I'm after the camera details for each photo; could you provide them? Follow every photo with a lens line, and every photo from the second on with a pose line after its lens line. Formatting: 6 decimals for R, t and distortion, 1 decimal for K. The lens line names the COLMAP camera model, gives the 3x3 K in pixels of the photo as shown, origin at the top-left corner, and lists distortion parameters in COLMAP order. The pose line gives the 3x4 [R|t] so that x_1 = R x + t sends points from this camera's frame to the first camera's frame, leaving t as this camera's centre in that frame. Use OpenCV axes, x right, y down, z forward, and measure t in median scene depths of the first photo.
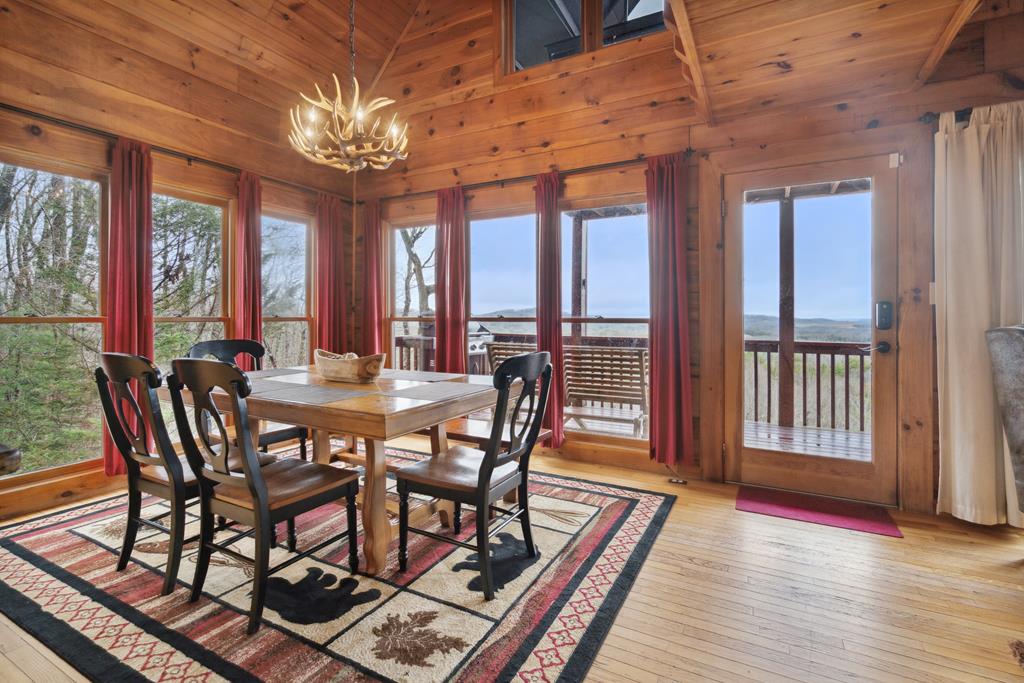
lens RADIAL K [[468.6, 0, 515.5], [0, 468.6, 317.5], [0, 0, 1]] dist [0.000219, -0.000485]
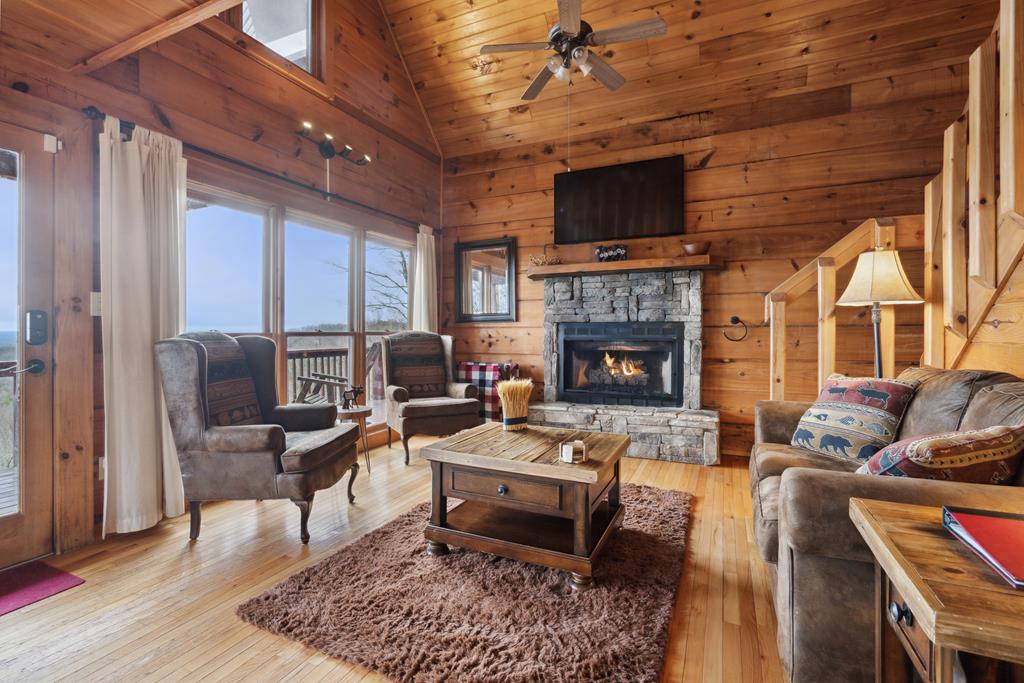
lens RADIAL K [[468.6, 0, 511.3], [0, 468.6, 329.7], [0, 0, 1]] dist [0.000219, -0.000485]
pose [[-0.057804, -0.000636, 0.998328, -0.080603], [-0.000183, 1.000000, 0.000626, -0.001284], [-0.998328, -0.000146, -0.057804, 0.221193]]
